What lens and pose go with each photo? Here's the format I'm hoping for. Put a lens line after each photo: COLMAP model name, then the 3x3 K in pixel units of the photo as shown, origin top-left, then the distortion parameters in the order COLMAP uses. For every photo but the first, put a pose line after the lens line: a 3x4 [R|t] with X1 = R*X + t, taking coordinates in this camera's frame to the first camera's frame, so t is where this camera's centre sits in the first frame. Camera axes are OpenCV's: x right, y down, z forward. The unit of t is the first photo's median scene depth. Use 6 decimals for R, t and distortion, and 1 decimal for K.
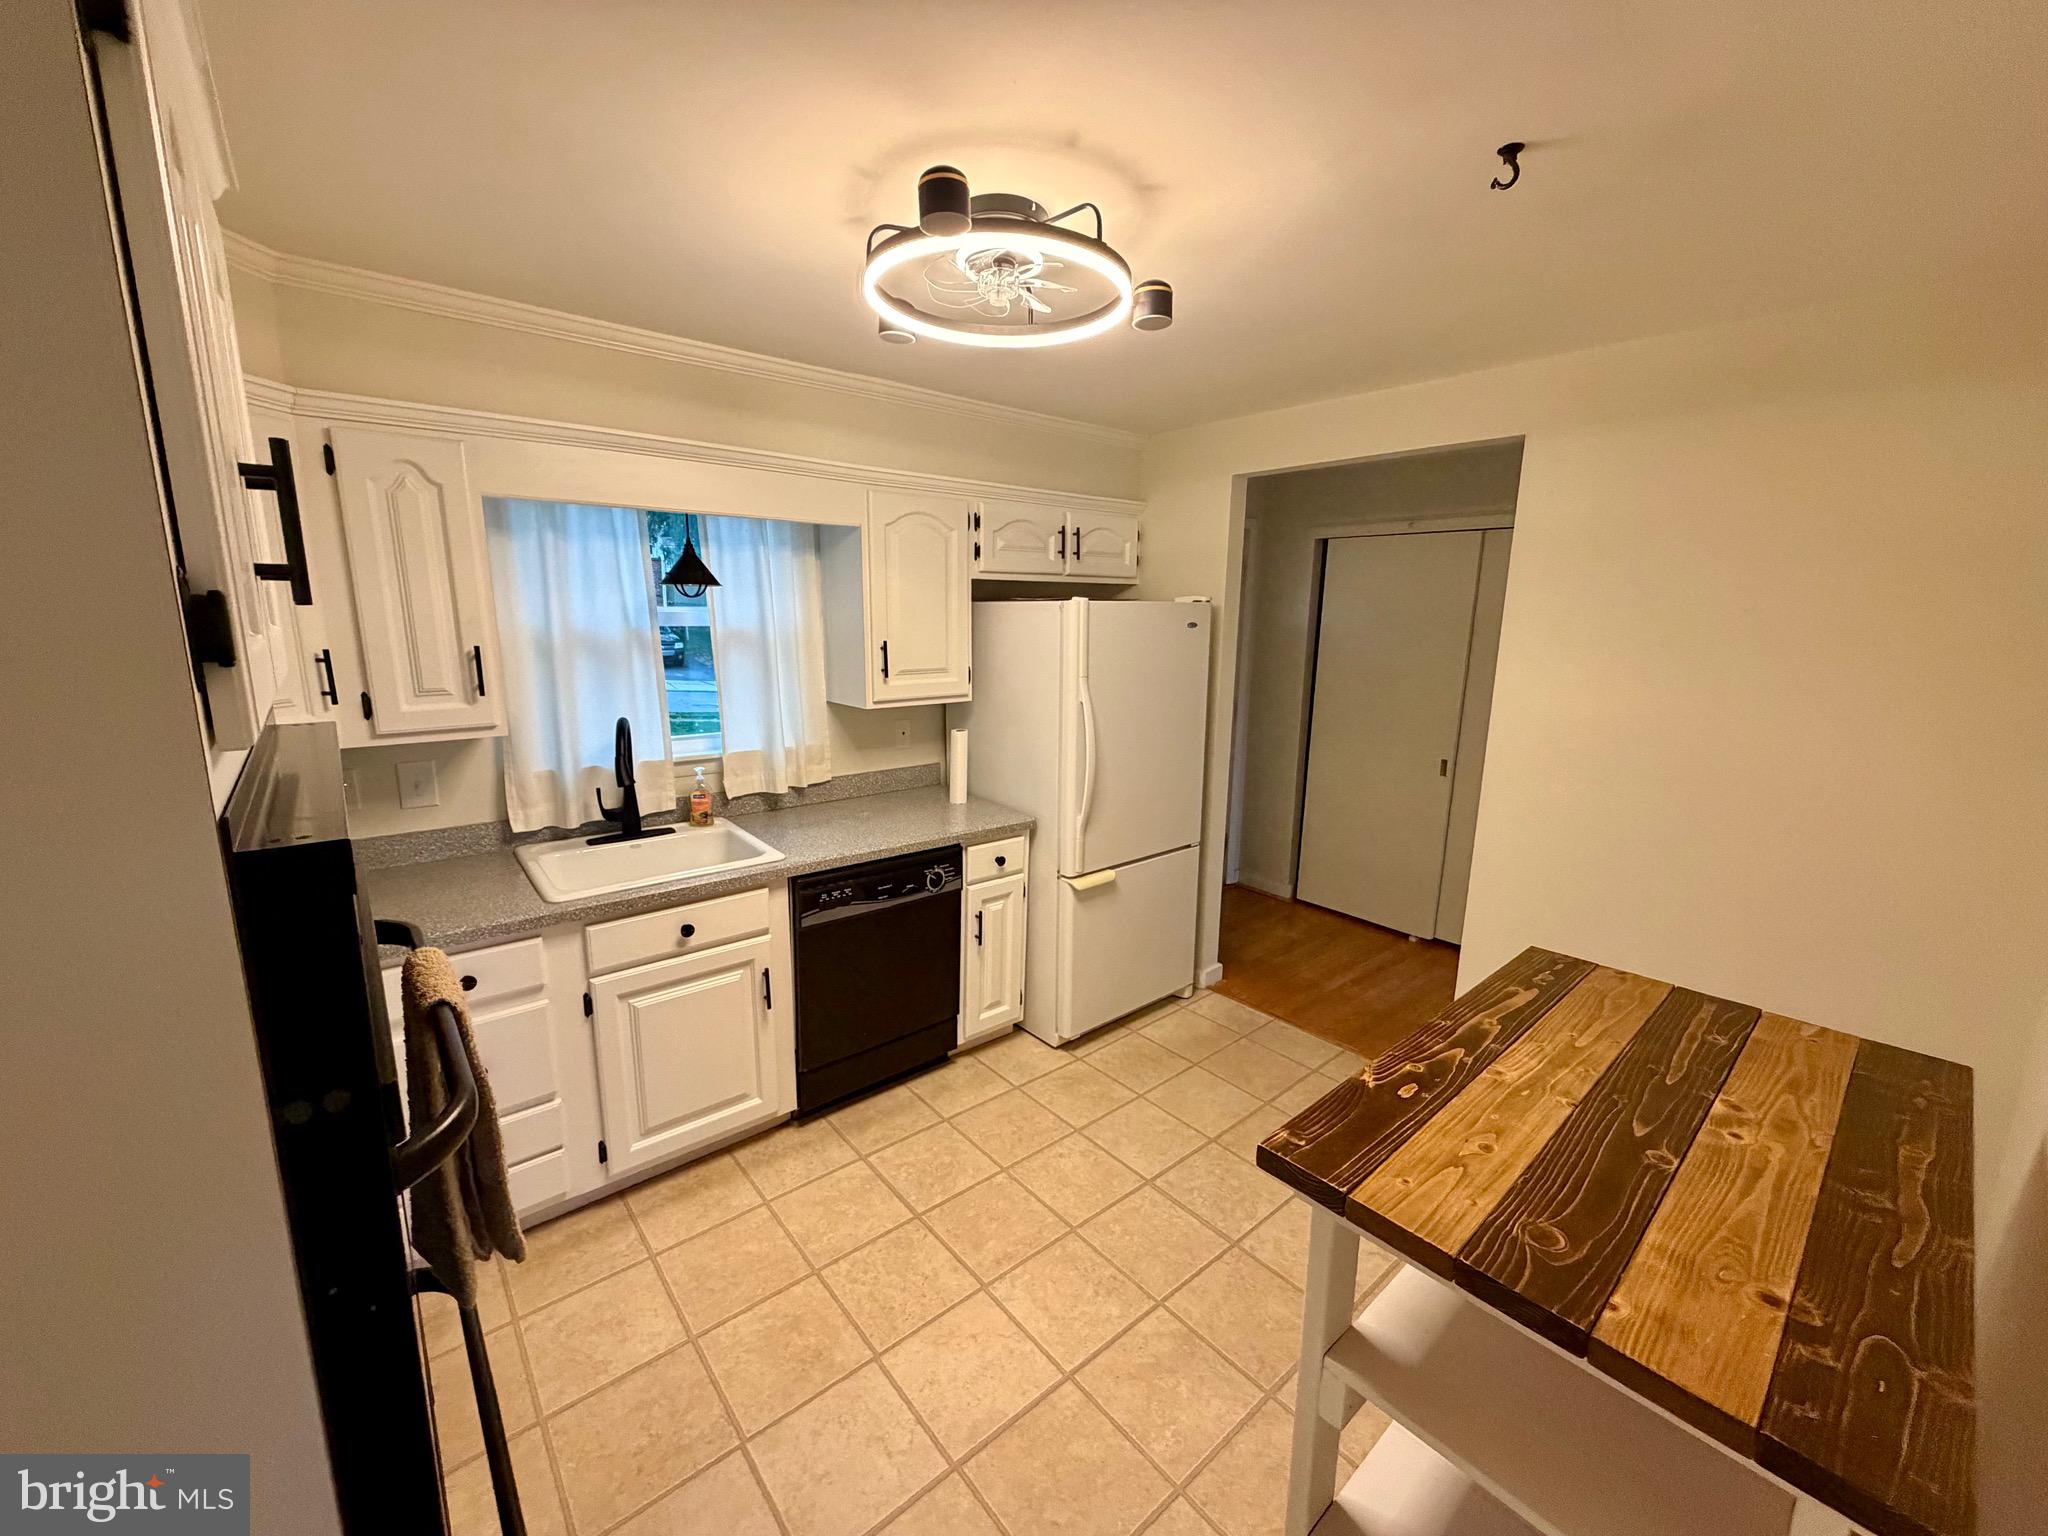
lens RADIAL K [[815.3, 0, 1018.0], [0, 815.3, 764.4], [0, 0, 1]] dist [0.001340, -0.000157]
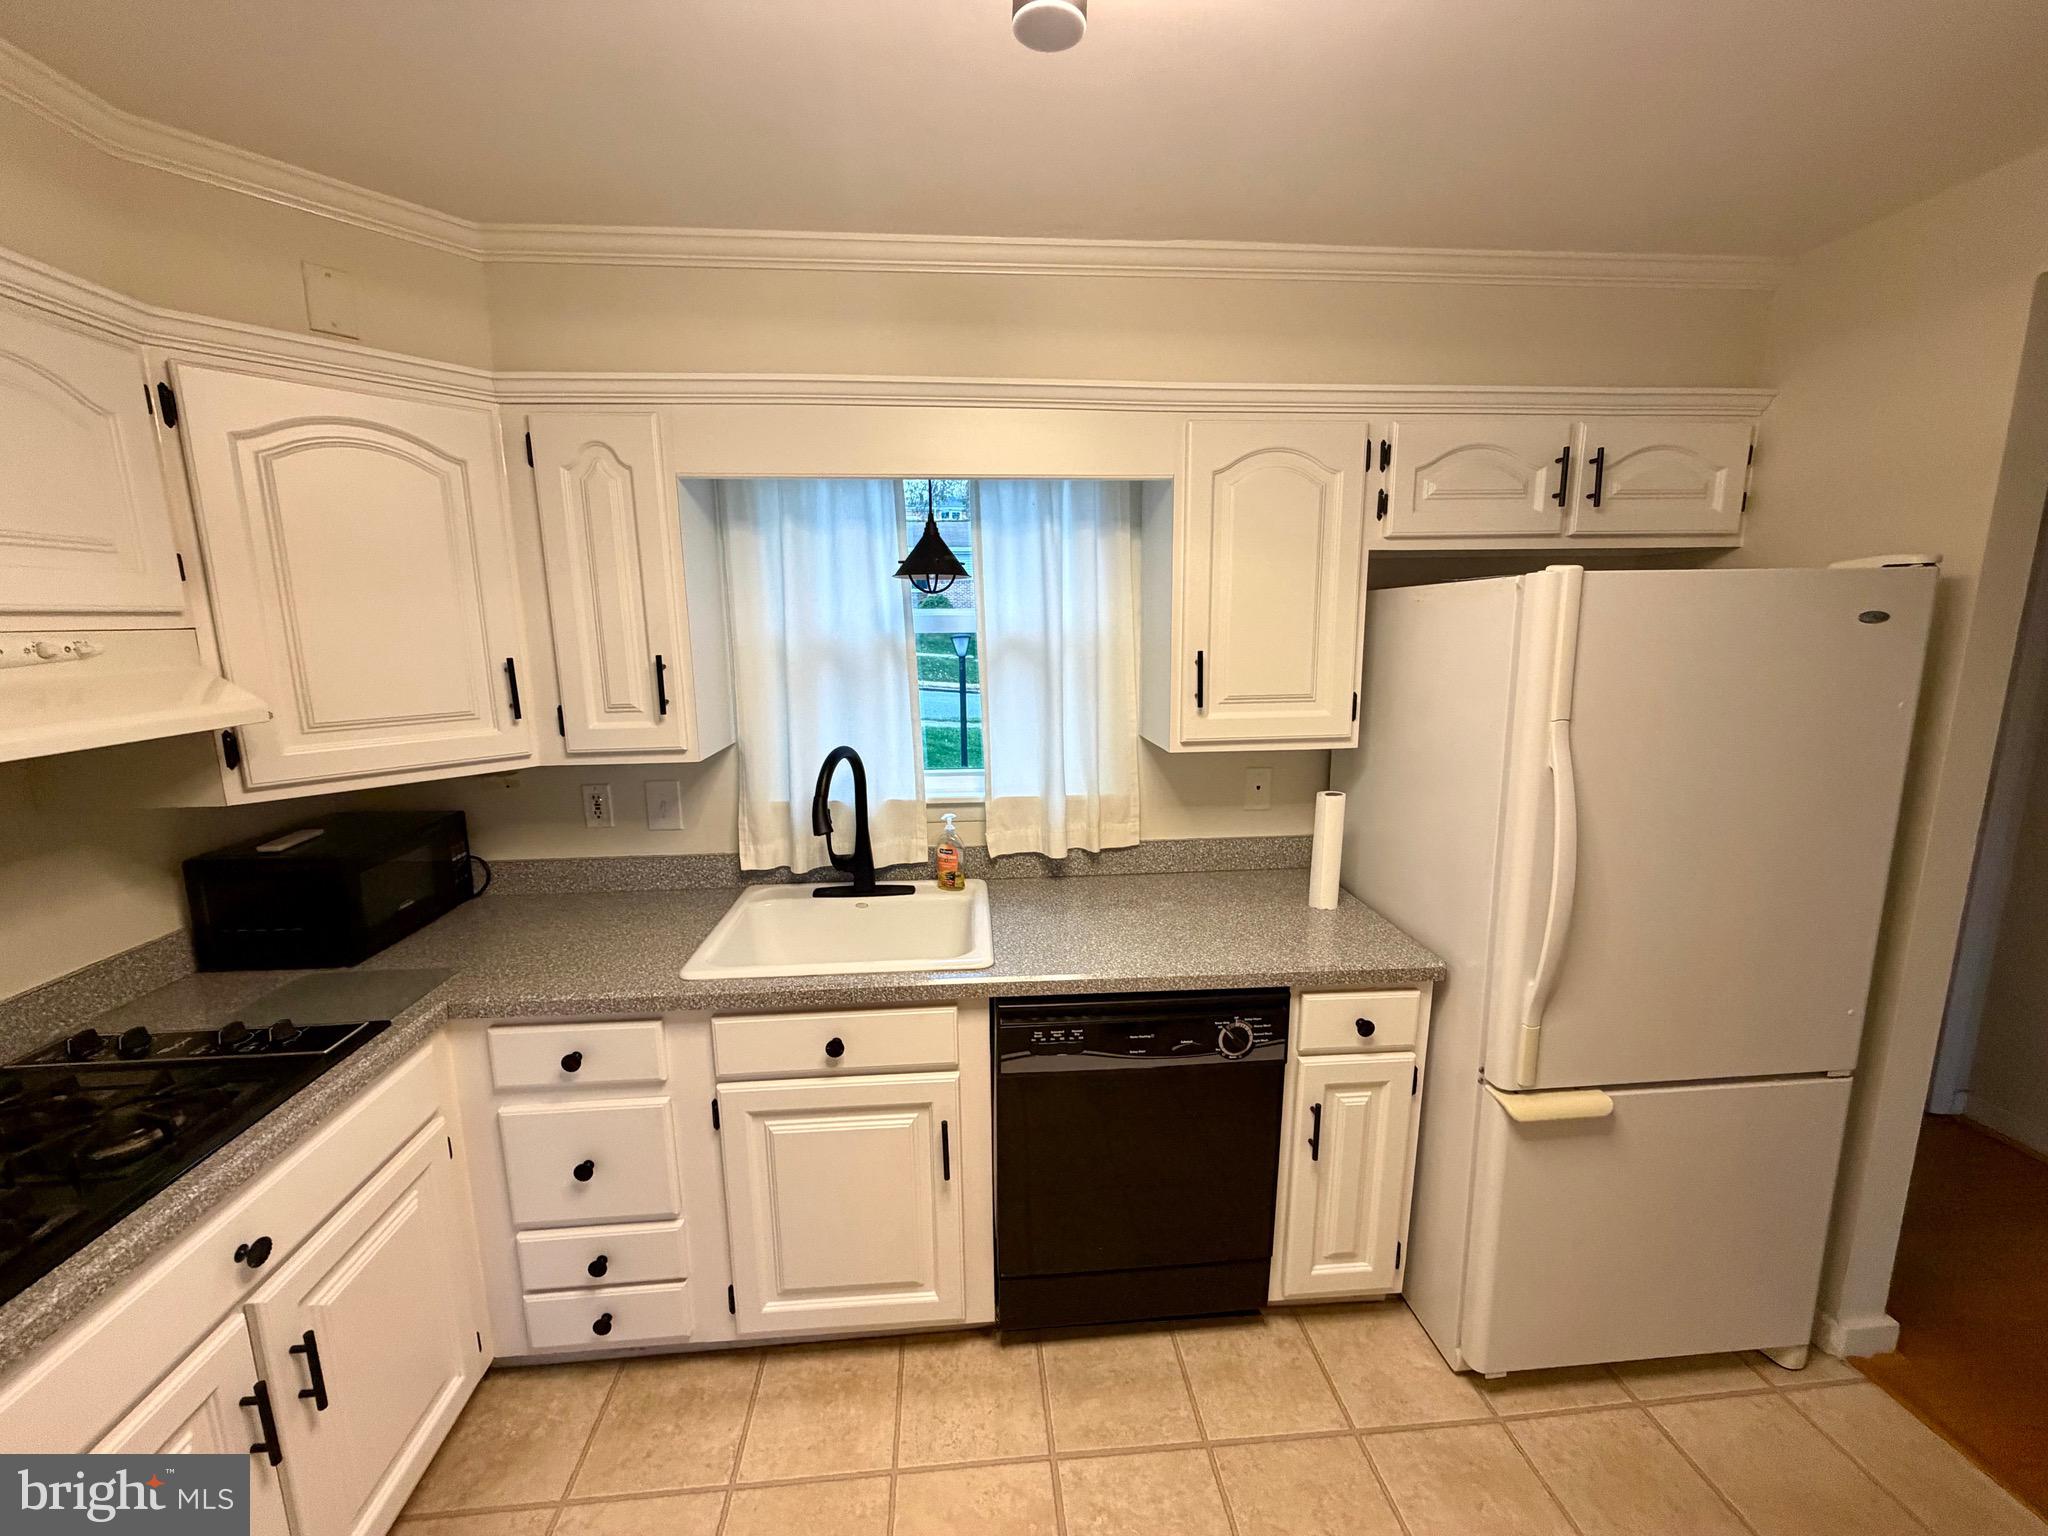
lens RADIAL K [[815.3, 0, 1018.0], [0, 815.3, 764.4], [0, 0, 1]] dist [0.001340, -0.000157]
pose [[0.819109, 0.078156, -0.568289, 0.096359], [-0.088511, 0.996031, 0.009406, -0.054992], [0.566768, 0.042595, 0.822775, 0.388852]]
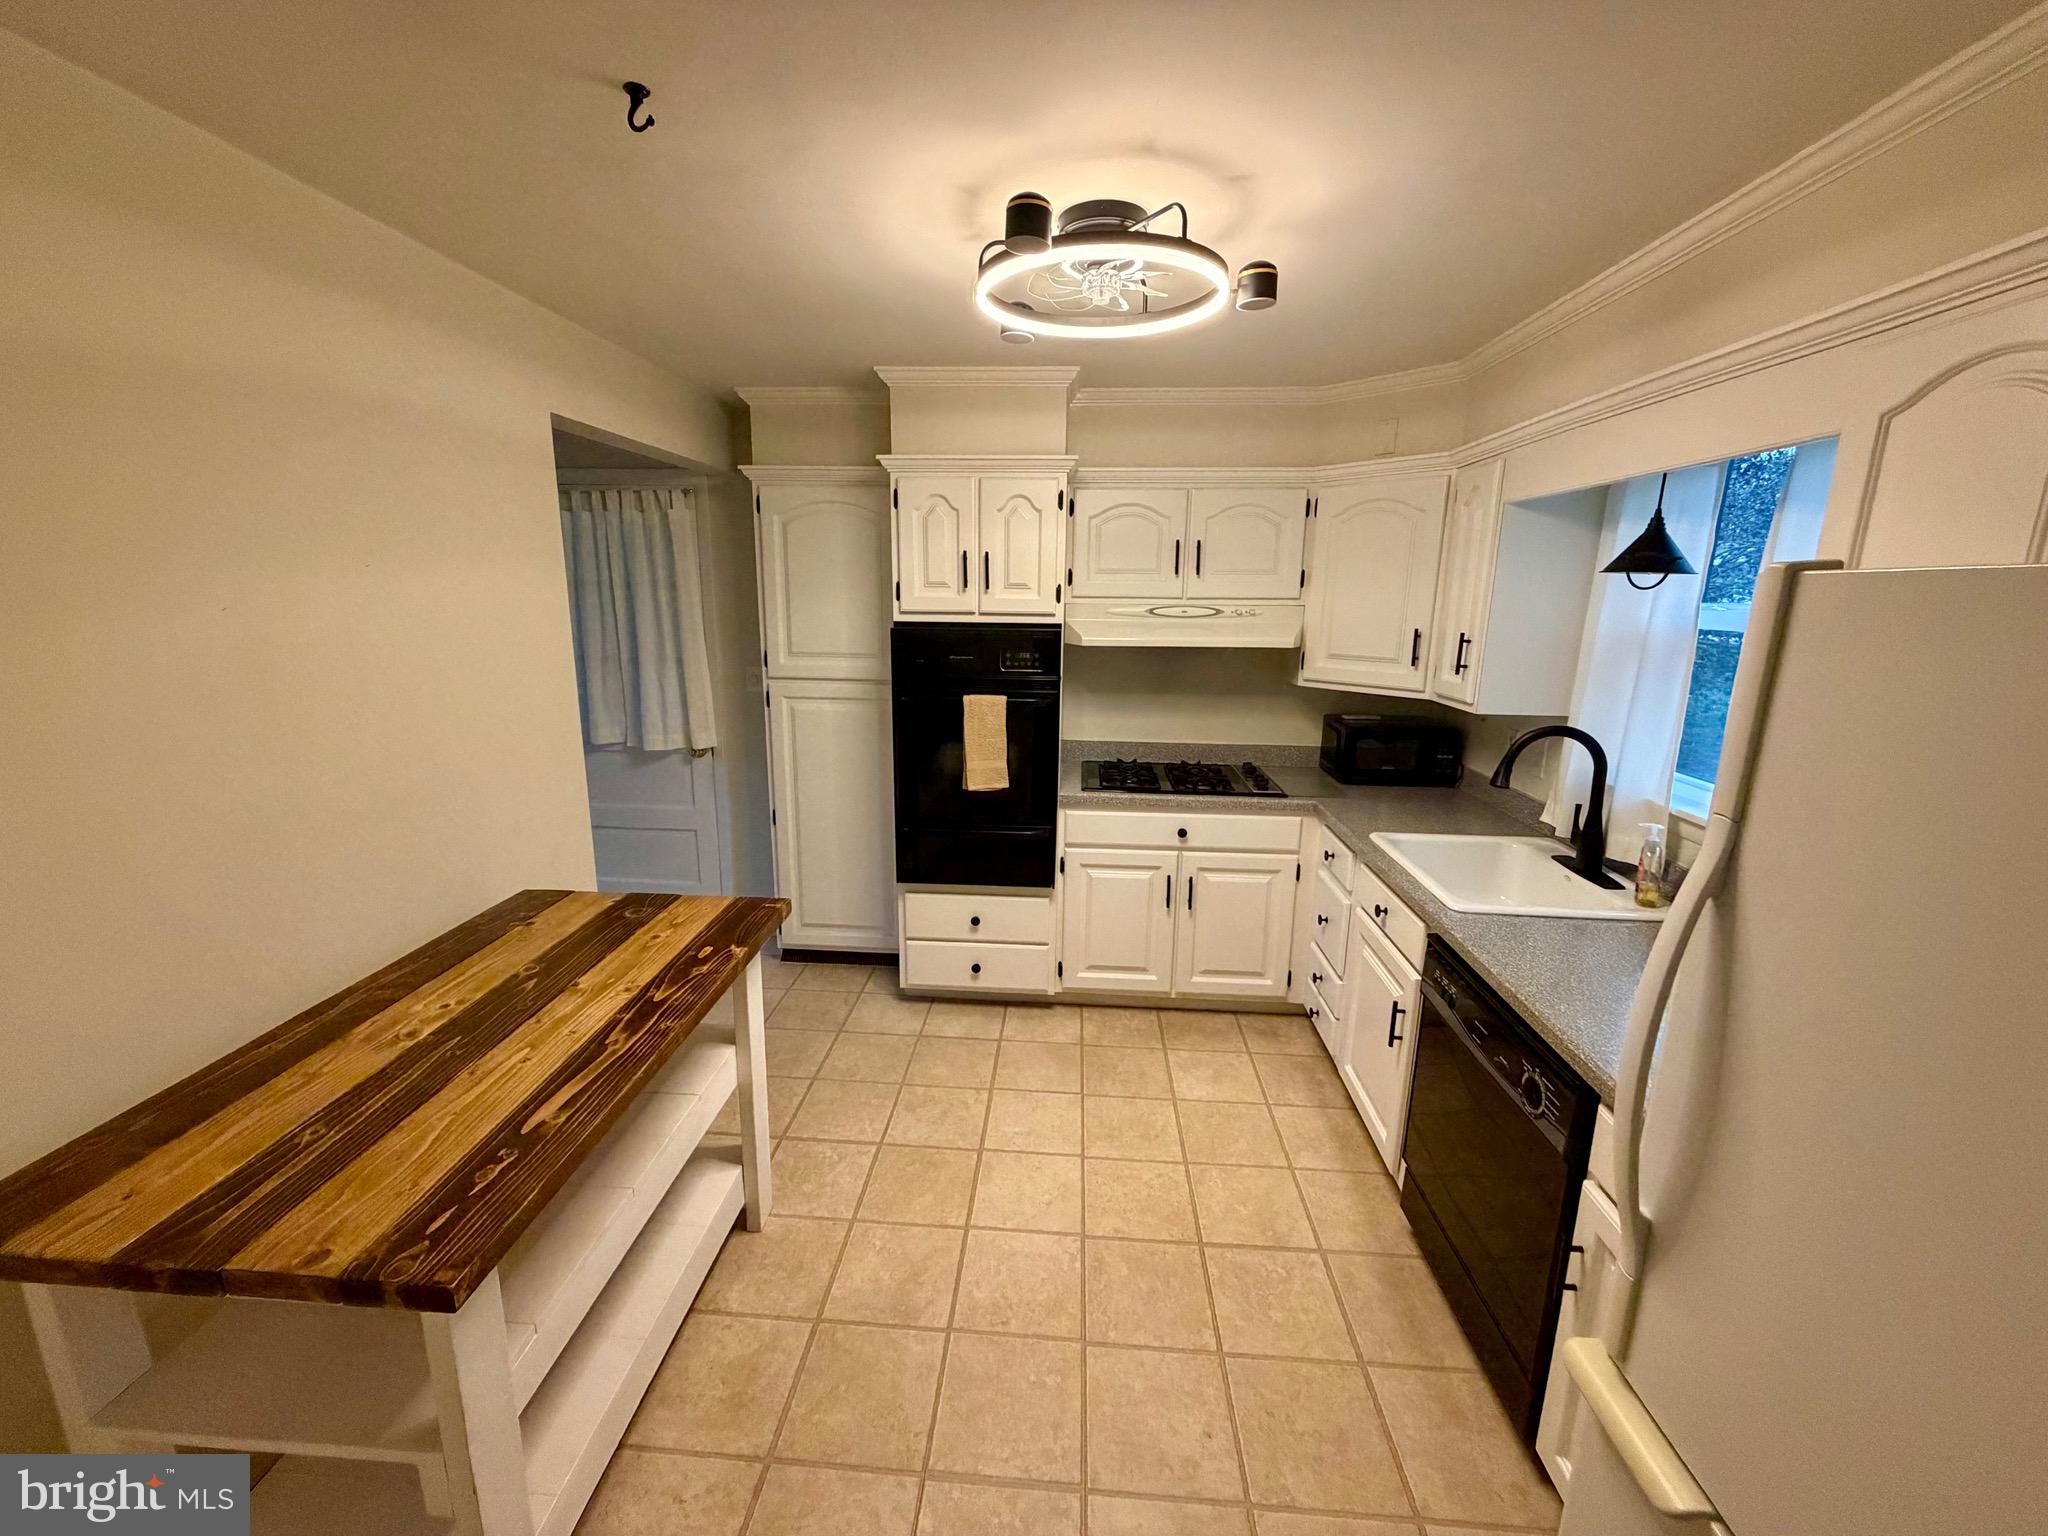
lens RADIAL K [[815.3, 0, 1018.0], [0, 815.3, 764.4], [0, 0, 1]] dist [0.001340, -0.000157]
pose [[-0.695826, 0.128201, -0.706676, 0.497711], [-0.158614, 0.932214, 0.325297, -0.187498], [0.700477, 0.338439, -0.628324, 1.015450]]
